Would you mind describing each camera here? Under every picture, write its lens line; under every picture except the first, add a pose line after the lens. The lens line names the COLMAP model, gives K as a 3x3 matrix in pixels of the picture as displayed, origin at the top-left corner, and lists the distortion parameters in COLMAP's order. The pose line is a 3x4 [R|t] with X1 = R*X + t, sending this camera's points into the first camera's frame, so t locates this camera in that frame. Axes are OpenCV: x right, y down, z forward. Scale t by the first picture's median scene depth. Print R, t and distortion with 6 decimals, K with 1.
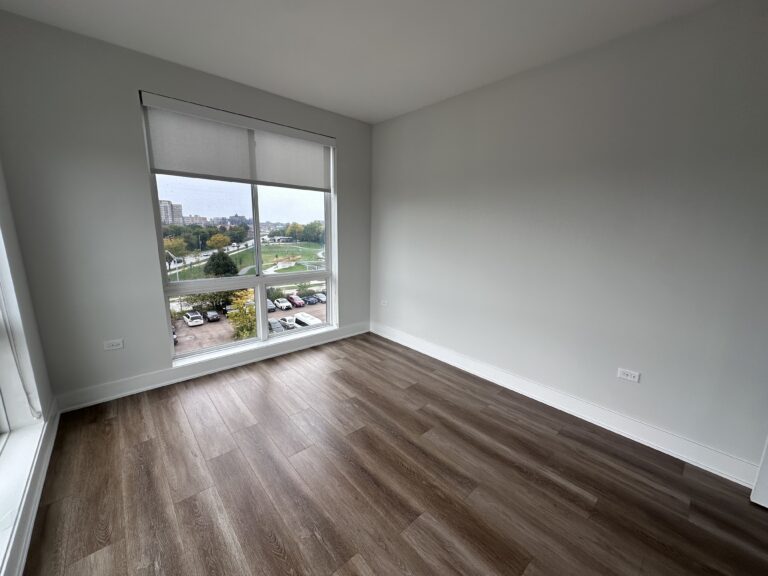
lens RADIAL K [[304.6, 0, 384.0], [0, 304.6, 288.0], [0, 0, 1]] dist [-0.002104, 0.000022]
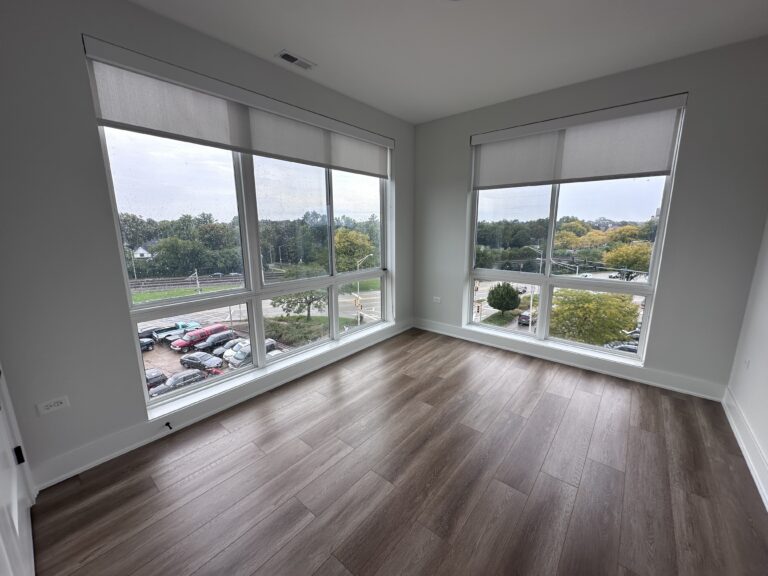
lens RADIAL K [[304.6, 0, 384.0], [0, 304.6, 288.0], [0, 0, 1]] dist [-0.002104, 0.000022]
pose [[0.146184, 0.168868, -0.974738, 0.730880], [-0.184231, 0.972733, 0.140891, -0.061622], [0.971951, 0.158980, 0.173309, 0.460008]]
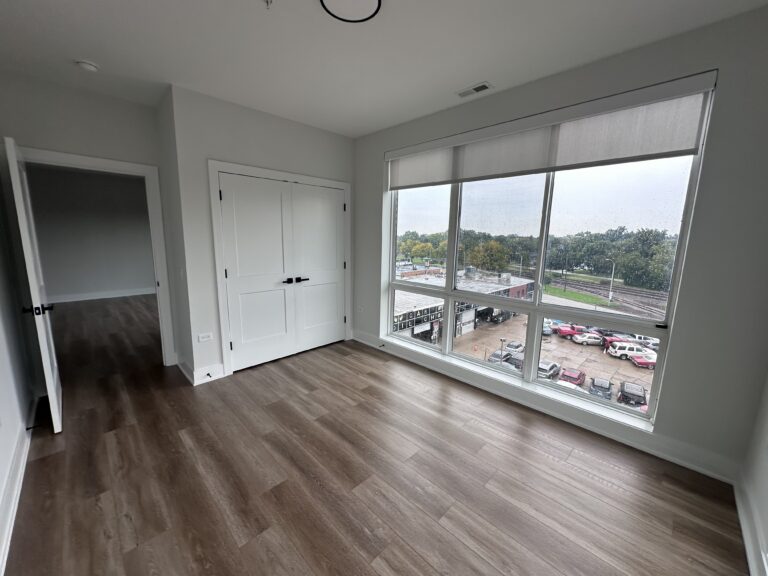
lens RADIAL K [[299.7, 0, 384.0], [0, 299.7, 288.0], [0, 0, 1]] dist [-0.033361, -0.000008]
pose [[-0.997598, -0.021427, -0.065871, -0.082308], [-0.043123, 0.936313, 0.348509, -0.296883], [0.054208, 0.350512, -0.934988, 1.509381]]
